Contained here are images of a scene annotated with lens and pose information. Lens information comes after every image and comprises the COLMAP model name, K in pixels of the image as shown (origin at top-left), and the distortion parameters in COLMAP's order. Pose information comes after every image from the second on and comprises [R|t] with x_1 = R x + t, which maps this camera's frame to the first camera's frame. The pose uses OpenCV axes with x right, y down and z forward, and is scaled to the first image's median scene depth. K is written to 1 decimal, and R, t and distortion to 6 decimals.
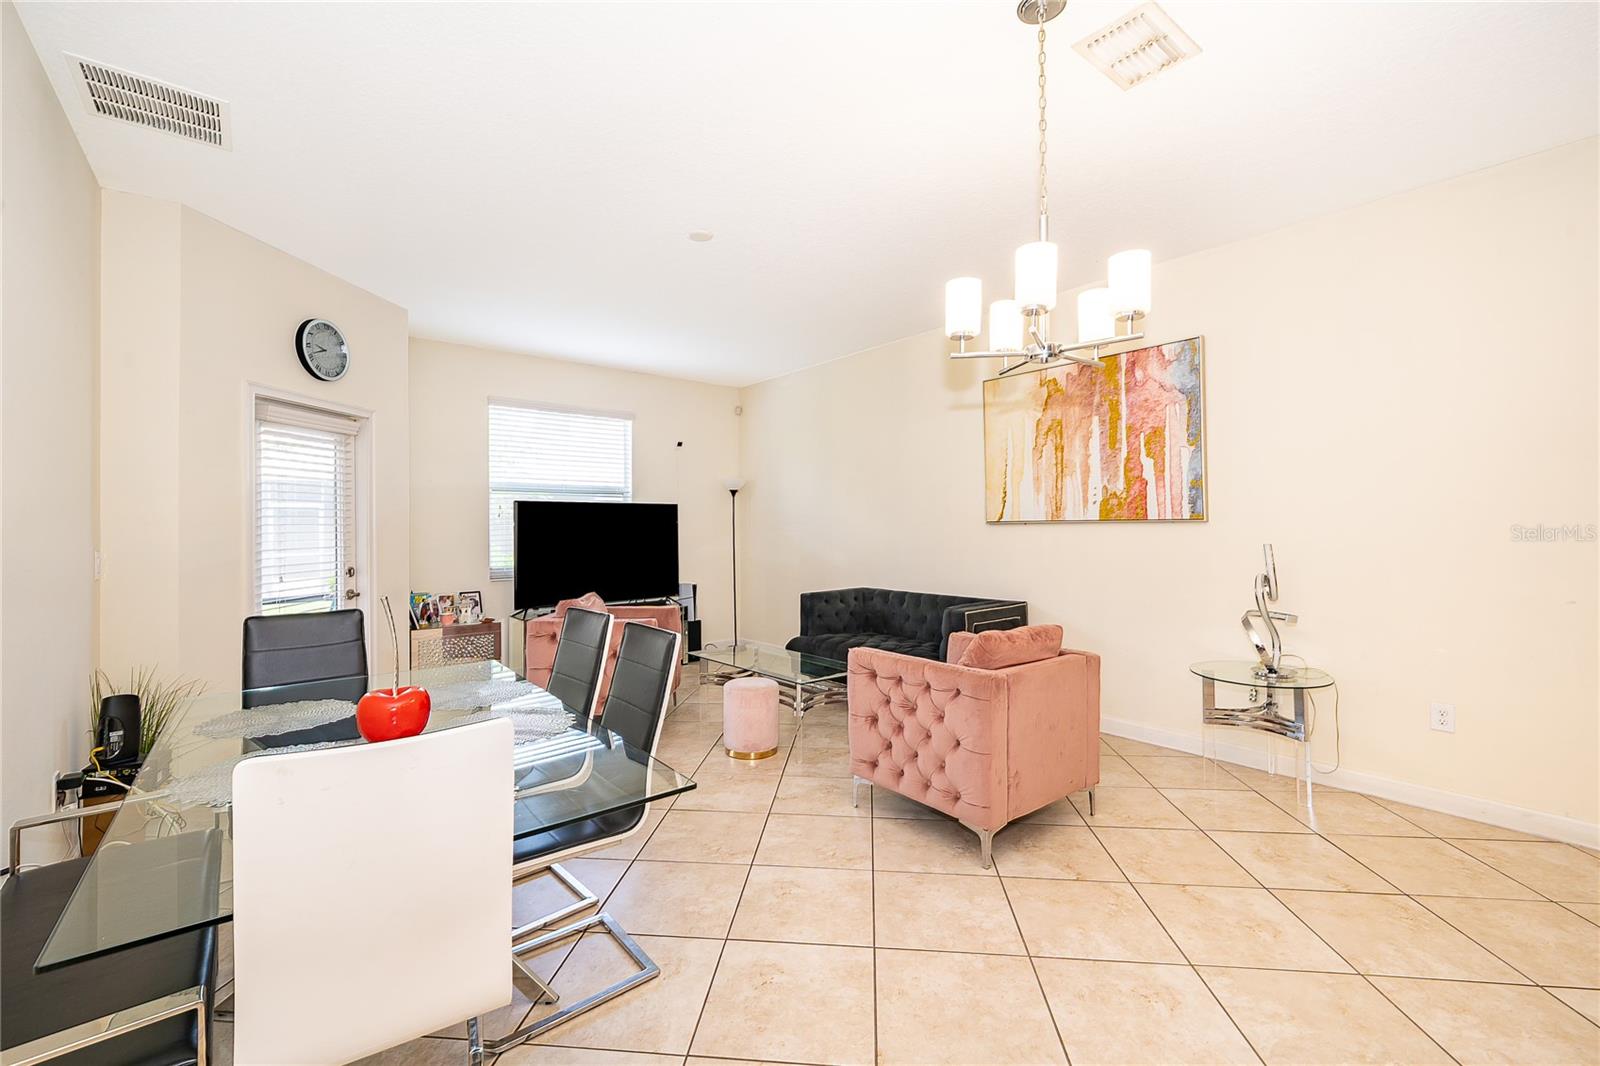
lens RADIAL K [[661.0, 0, 800.0], [0, 661.0, 533.0], [0, 0, 1]] dist [-0.010692, -0.000050]
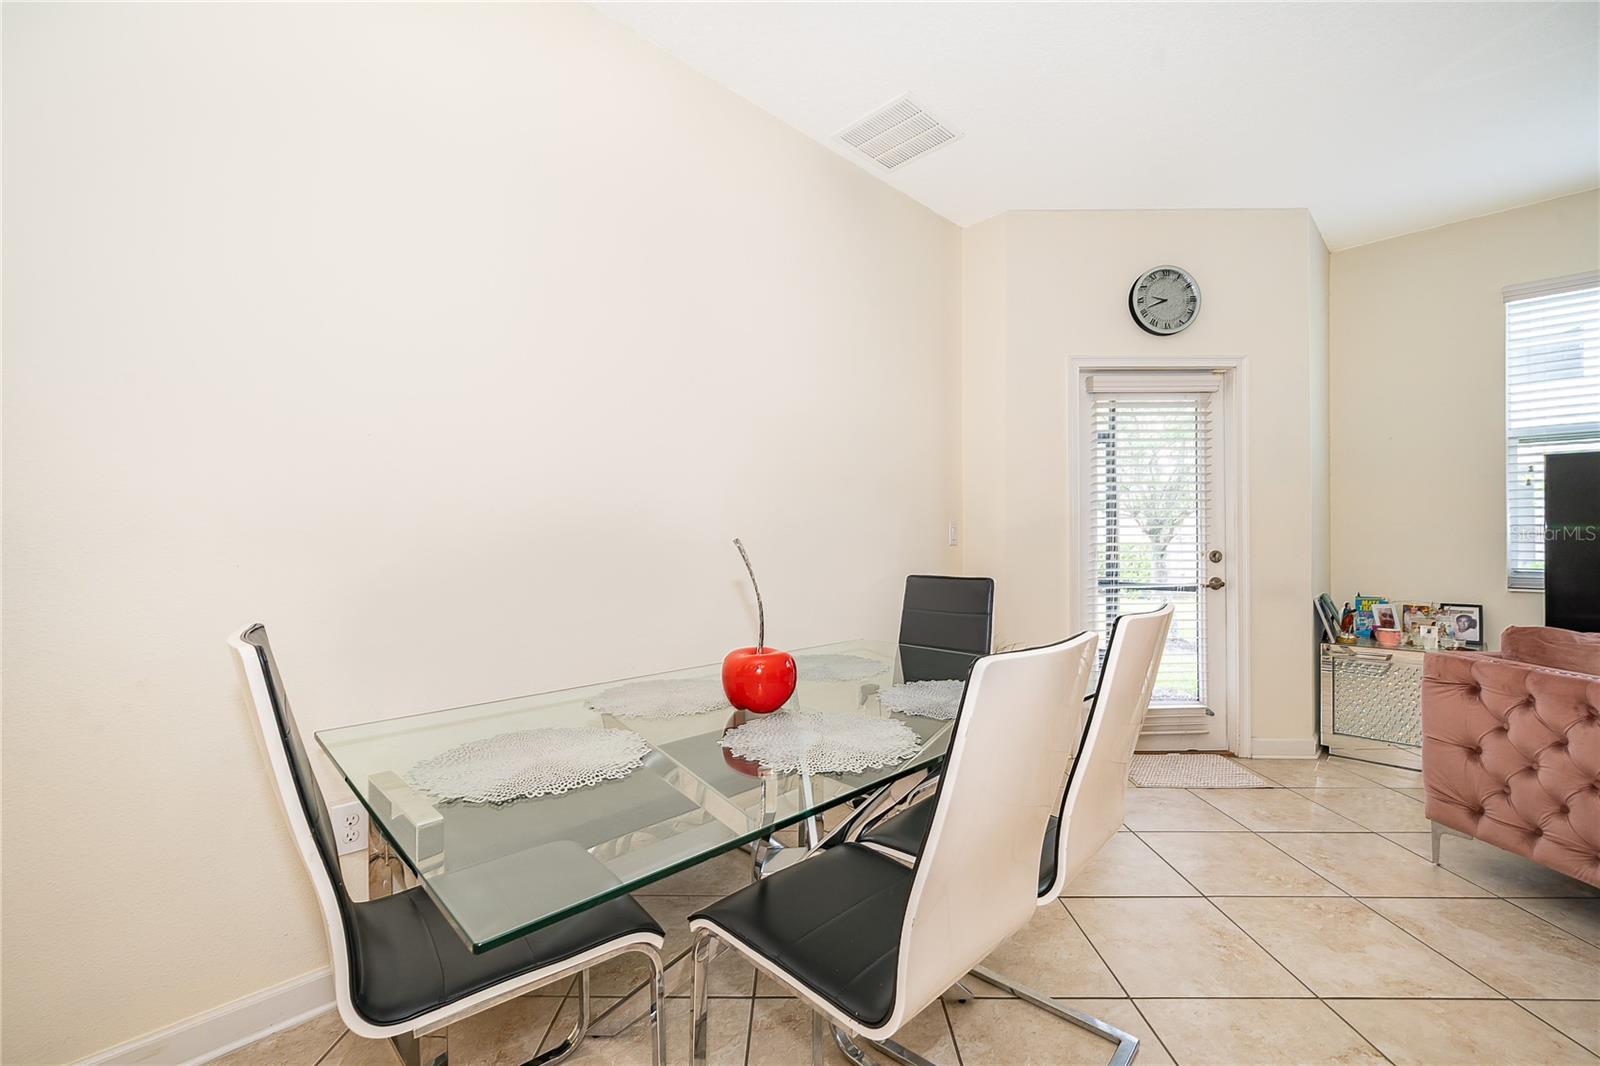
lens RADIAL K [[661.0, 0, 800.0], [0, 661.0, 533.0], [0, 0, 1]] dist [-0.010692, -0.000050]
pose [[0.097786, -0.003988, -0.995199, 0.096516], [-0.007702, 0.999959, -0.004764, 0.037910], [0.995178, 0.008131, 0.097752, 0.399843]]
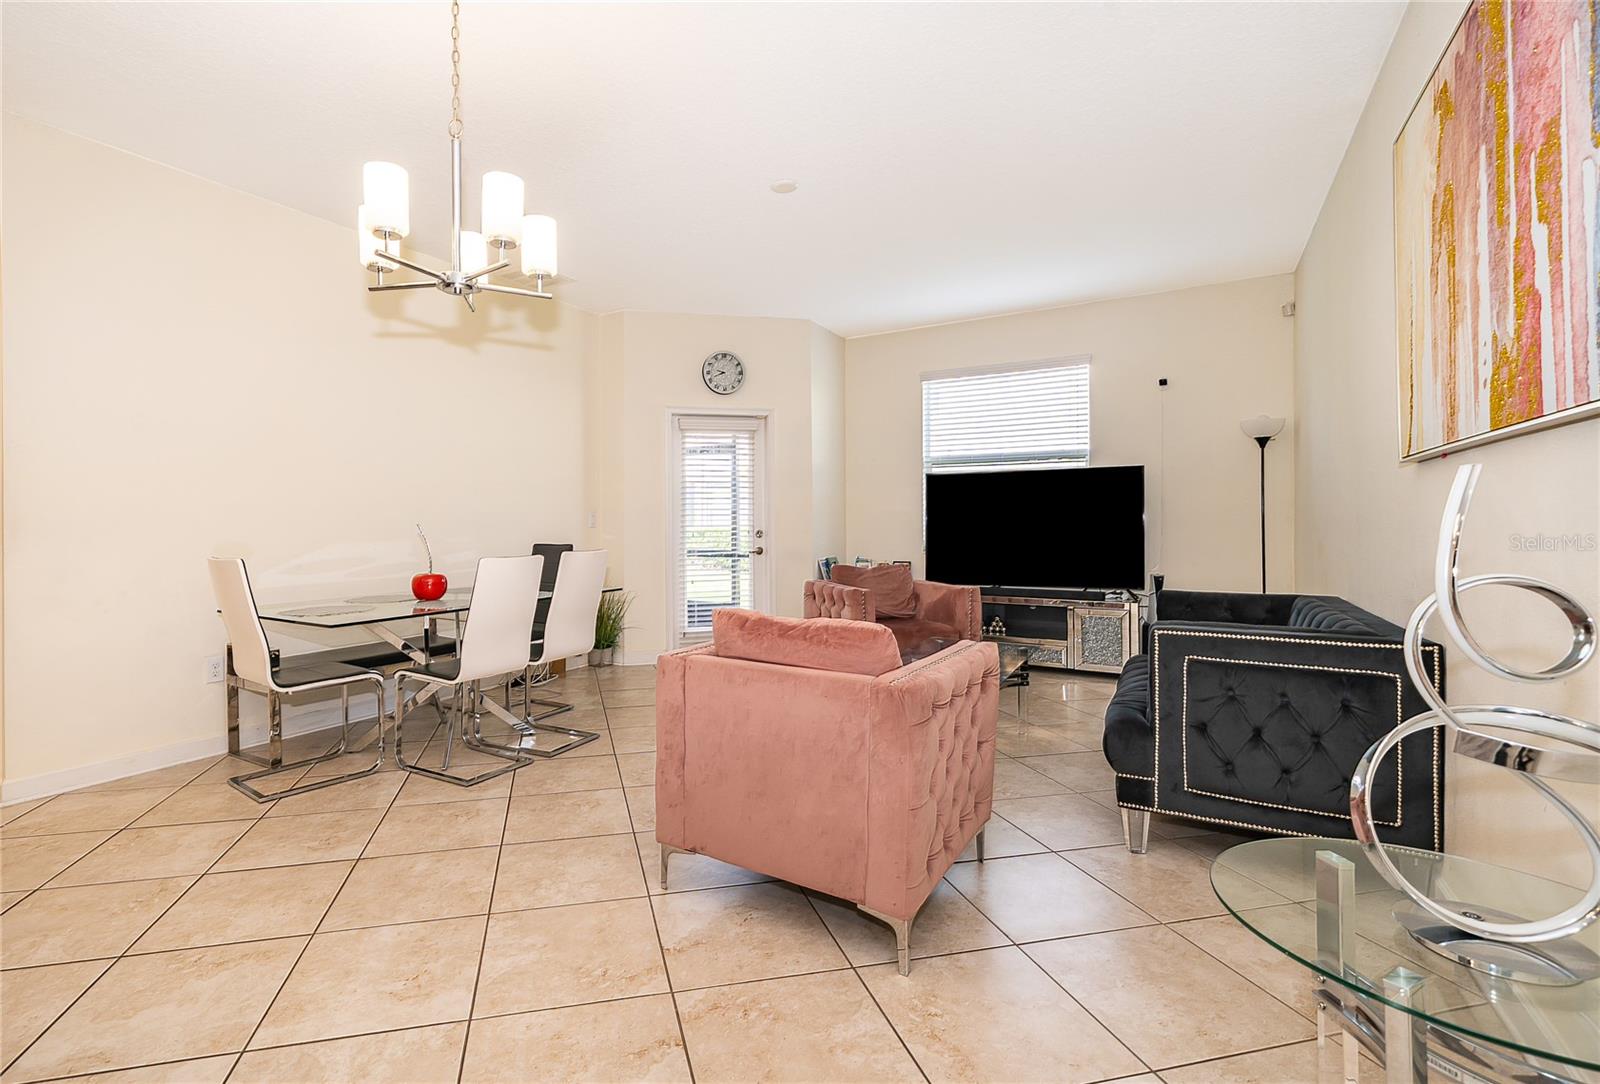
lens RADIAL K [[726.7, 0, 725.5], [0, 726.7, 538.5], [0, 0, 1]] dist [-0.000952, -0.000233]
pose [[0.319104, 0.026511, -0.947349, 0.694679], [-0.006343, 0.999646, 0.025838, 0.031548], [0.947699, -0.002236, 0.319159, 0.473596]]
